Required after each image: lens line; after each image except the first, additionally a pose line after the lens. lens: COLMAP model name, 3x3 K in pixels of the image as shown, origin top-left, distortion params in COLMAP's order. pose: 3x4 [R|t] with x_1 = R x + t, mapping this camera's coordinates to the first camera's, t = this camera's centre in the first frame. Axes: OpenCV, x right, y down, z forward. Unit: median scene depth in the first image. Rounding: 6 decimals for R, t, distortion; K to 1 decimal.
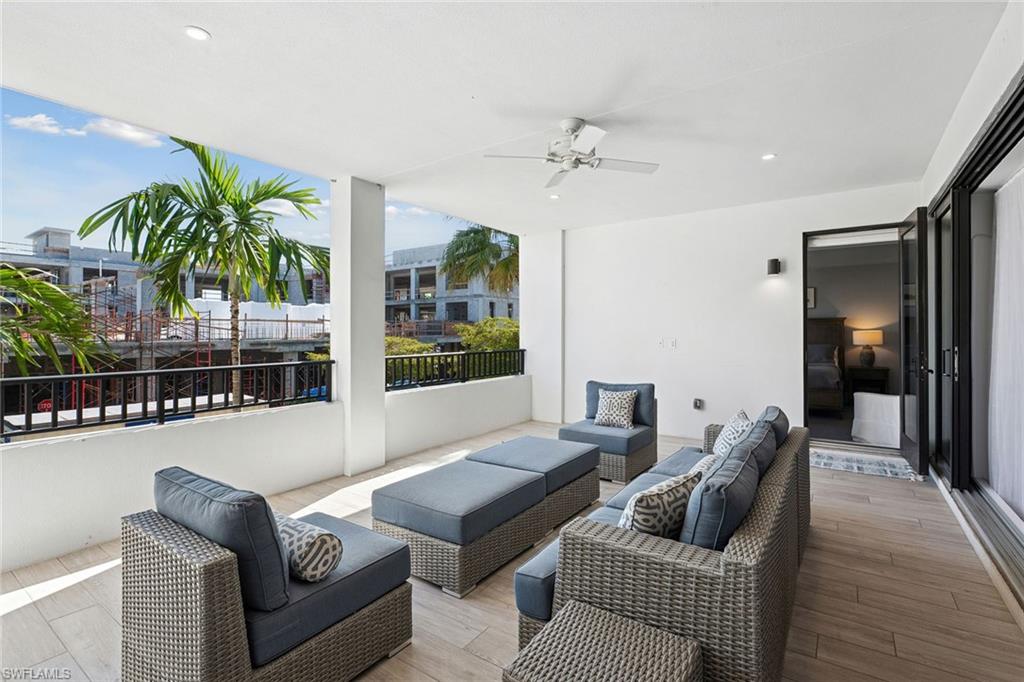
lens RADIAL K [[479.6, 0, 489.1], [0, 479.6, 328.5], [0, 0, 1]] dist [-0.003953, -0.000114]
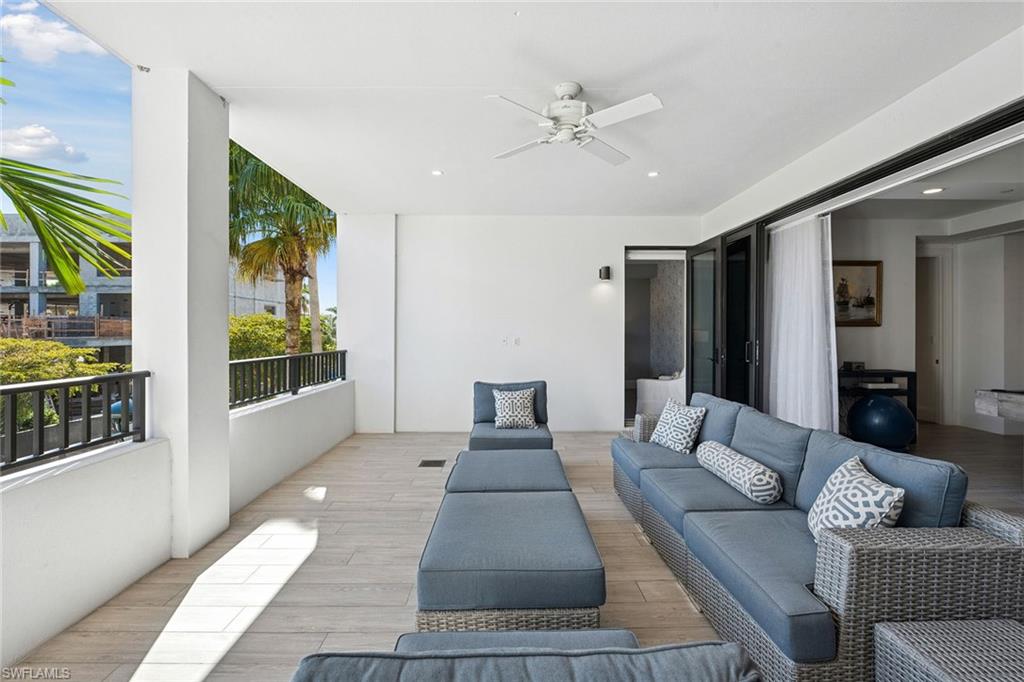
lens RADIAL K [[479.6, 0, 511.8], [0, 479.6, 334.9], [0, 0, 1]] dist [-0.003953, -0.000114]
pose [[0.800183, 0.000478, 0.599756, -0.296886], [-0.006578, 0.999947, 0.007980, 0.012263], [-0.599720, -0.010331, 0.800143, 0.237363]]
